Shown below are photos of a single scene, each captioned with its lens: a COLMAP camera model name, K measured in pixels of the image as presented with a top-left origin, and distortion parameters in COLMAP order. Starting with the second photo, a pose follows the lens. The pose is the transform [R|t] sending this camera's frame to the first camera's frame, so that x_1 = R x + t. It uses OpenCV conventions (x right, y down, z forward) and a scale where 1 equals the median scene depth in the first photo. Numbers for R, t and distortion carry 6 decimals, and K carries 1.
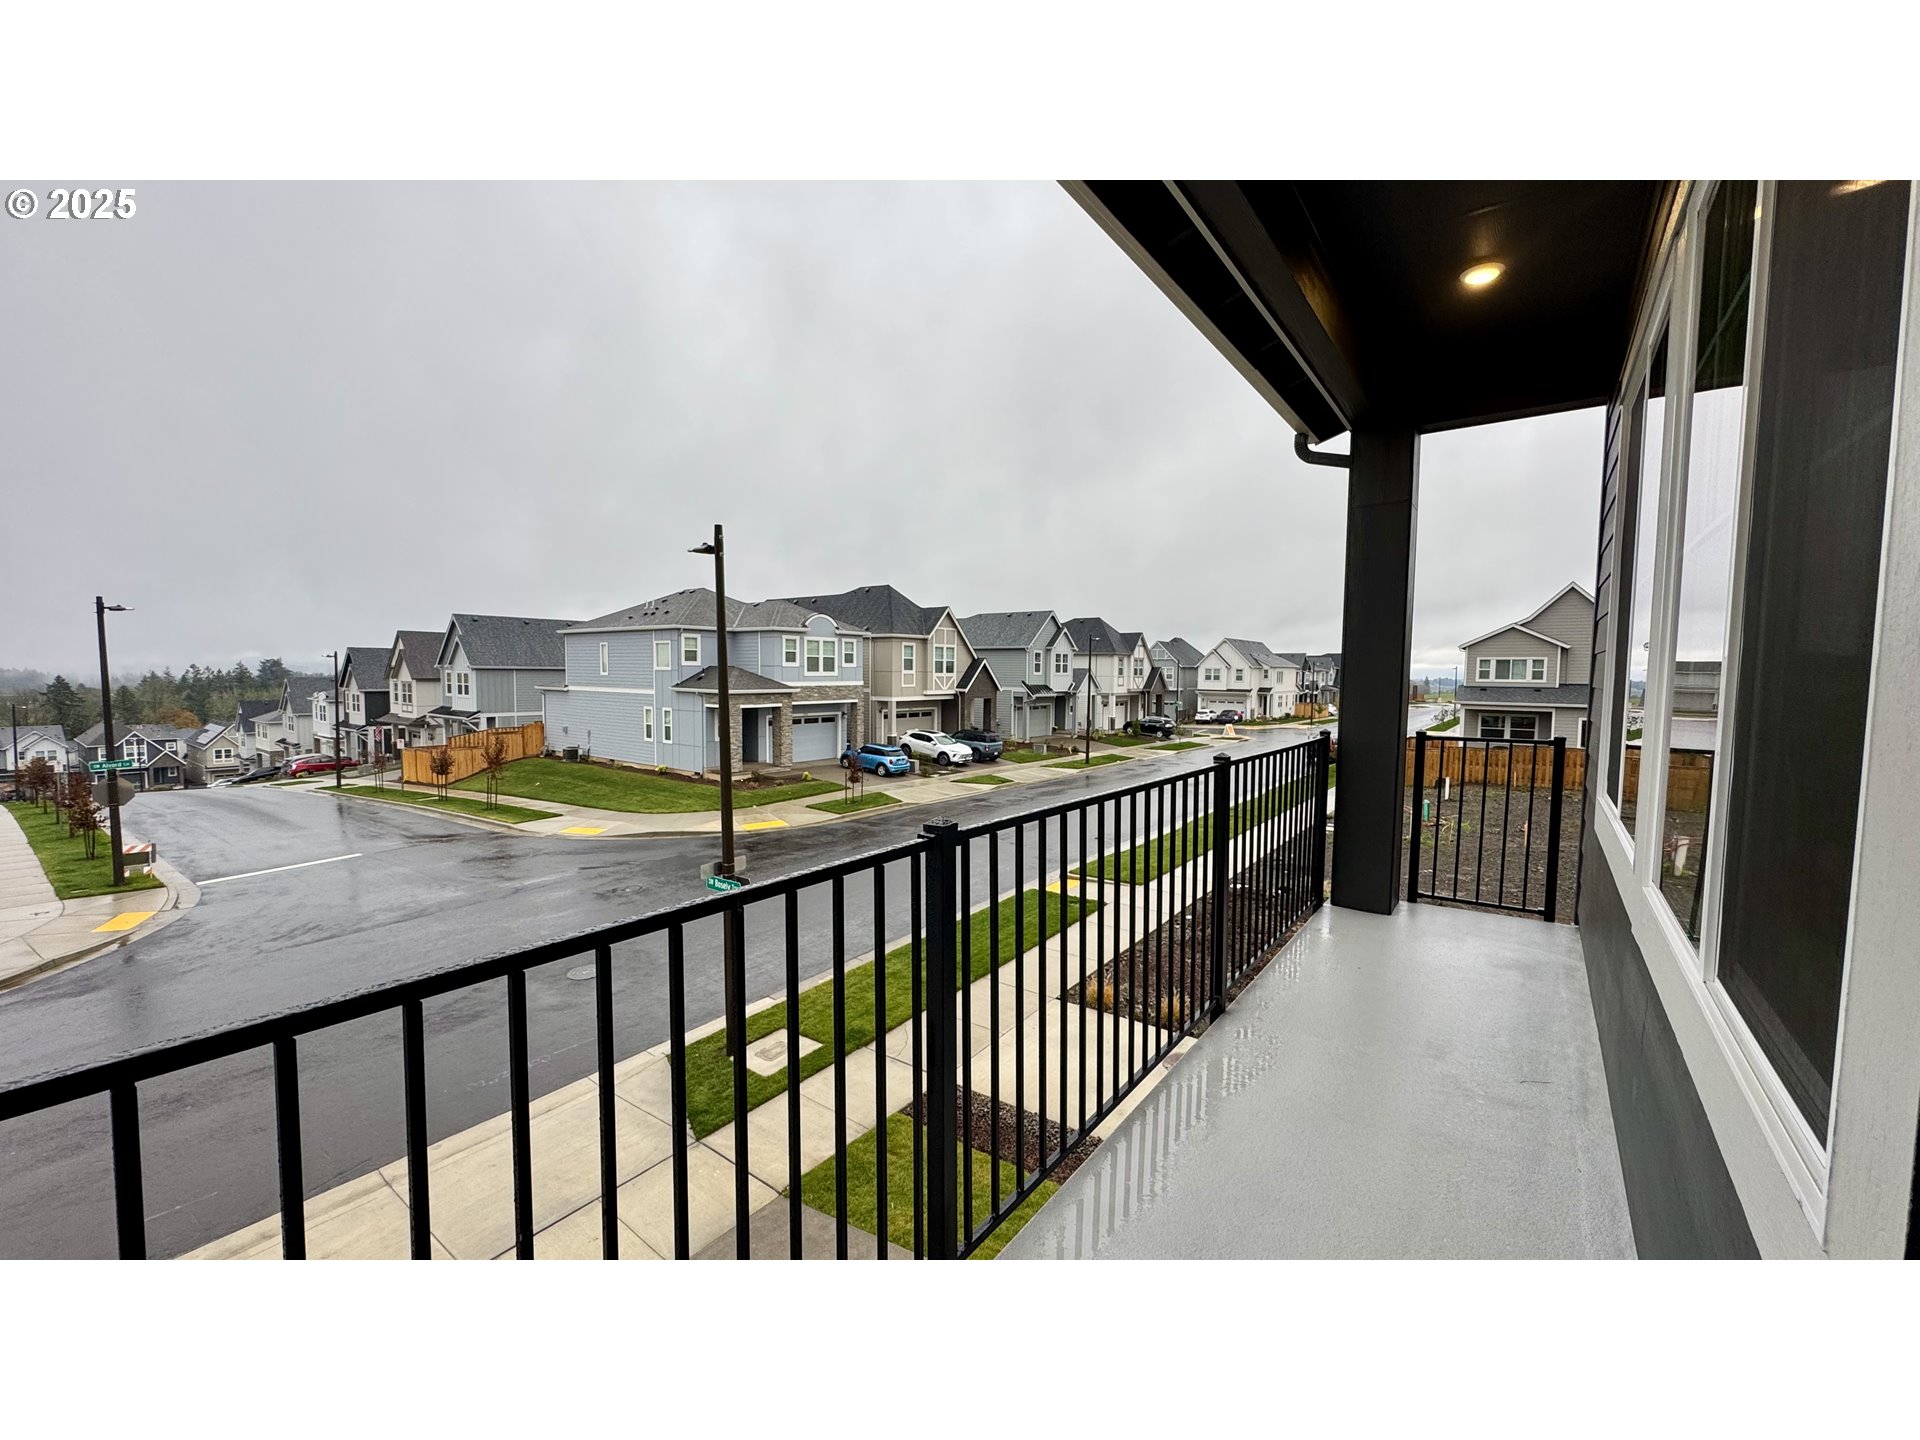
lens RADIAL K [[766.2, 0, 975.5], [0, 766.2, 696.9], [0, 0, 1]] dist [0.002220, 0.000148]
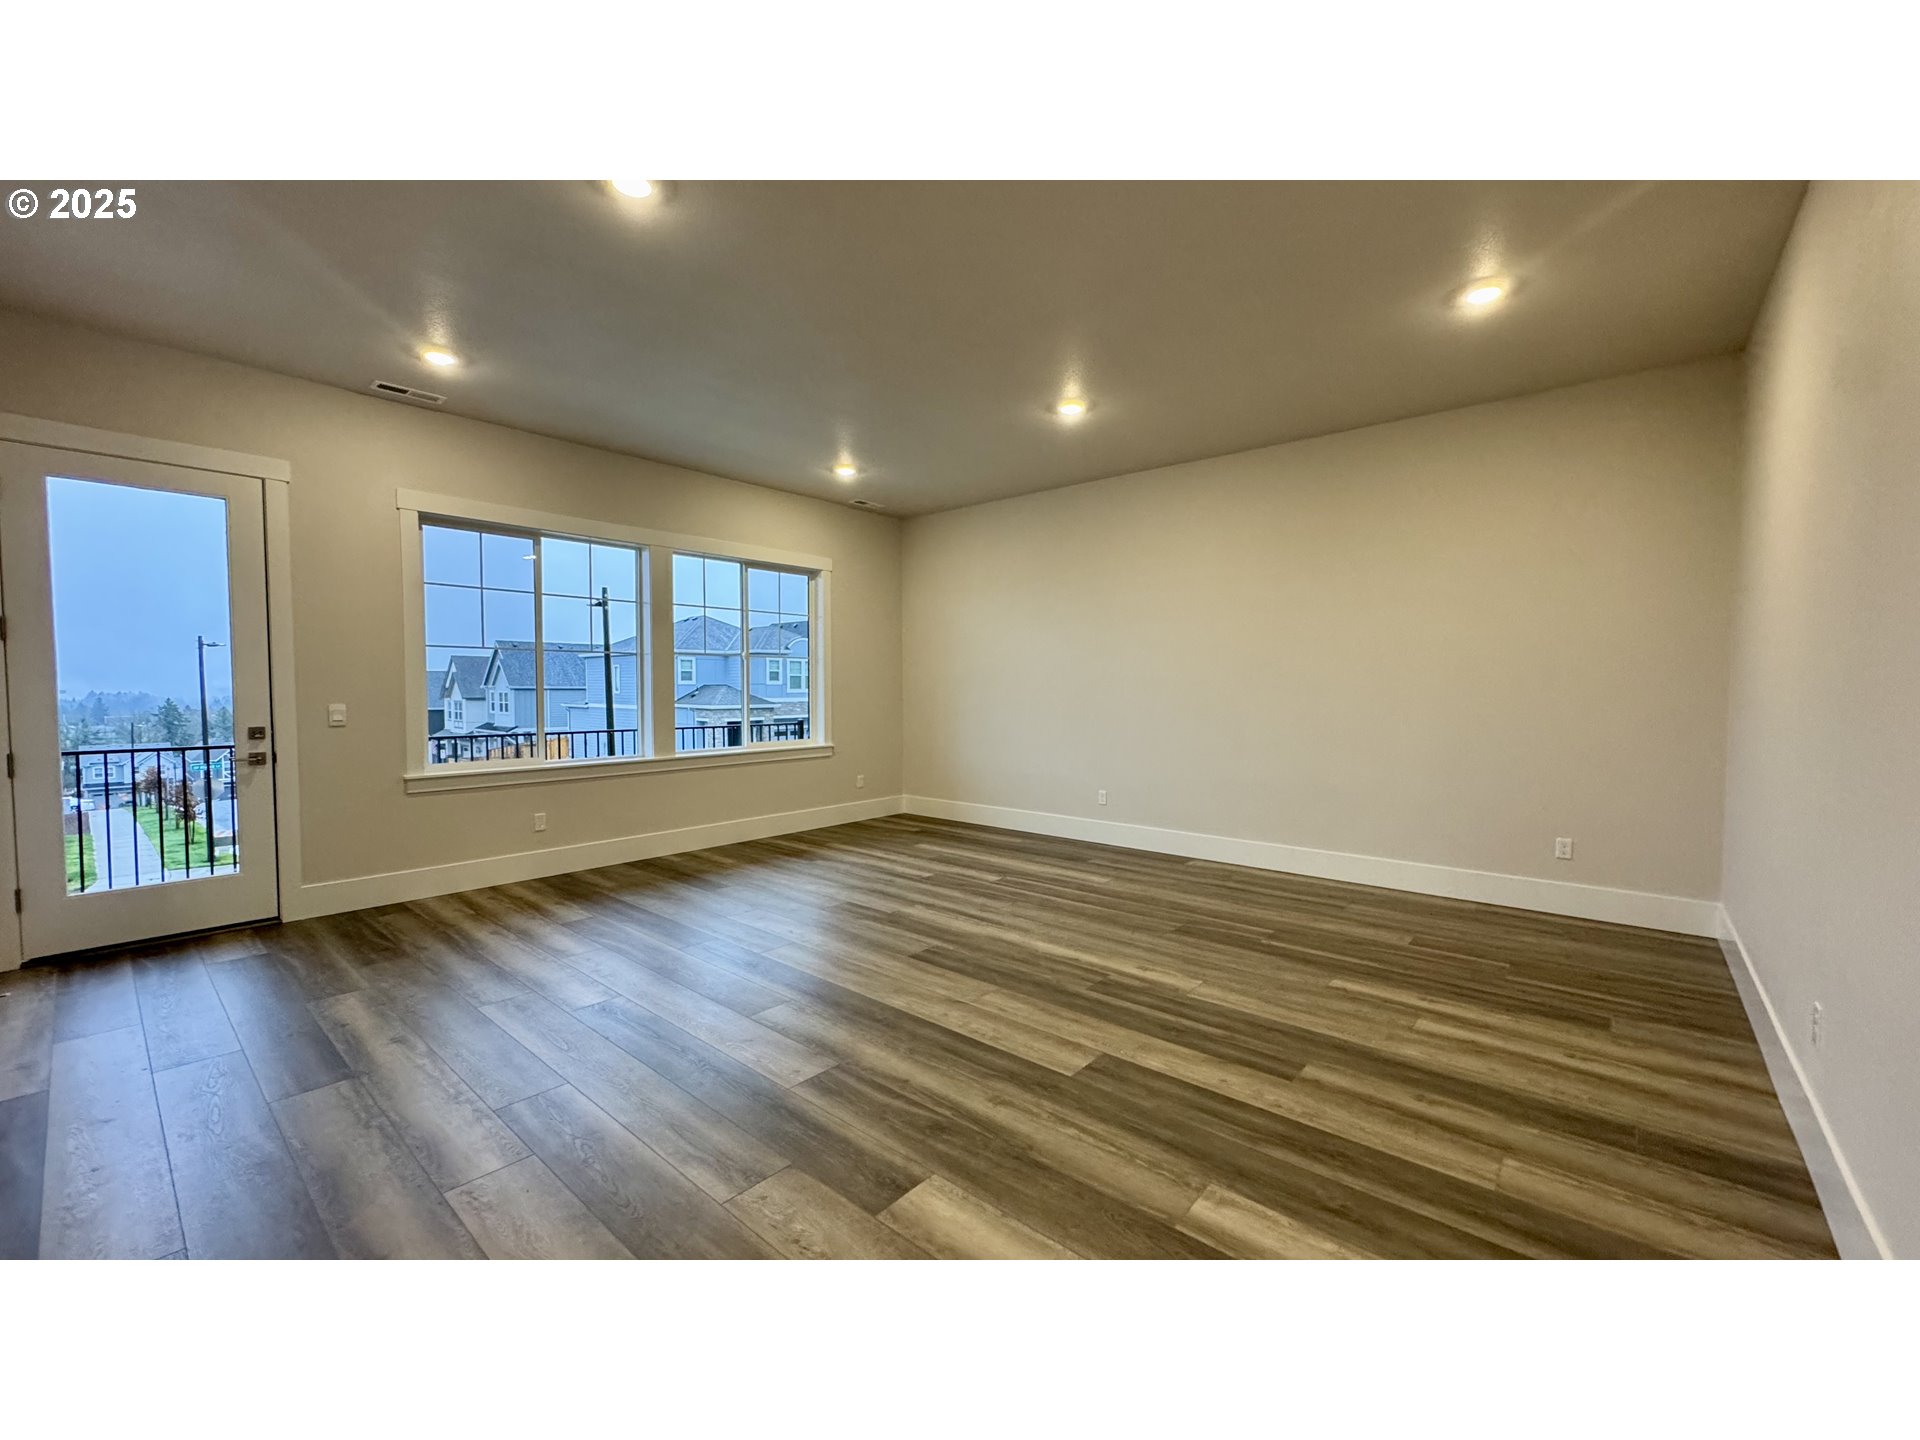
lens RADIAL K [[766.2, 0, 971.2], [0, 766.2, 699.2], [0, 0, 1]] dist [0.002220, 0.000148]
pose [[0.997773, -0.007451, -0.066287, 0.085866], [0.006330, 0.999834, -0.017105, 0.002049], [0.066404, 0.016647, 0.997654, -0.071484]]
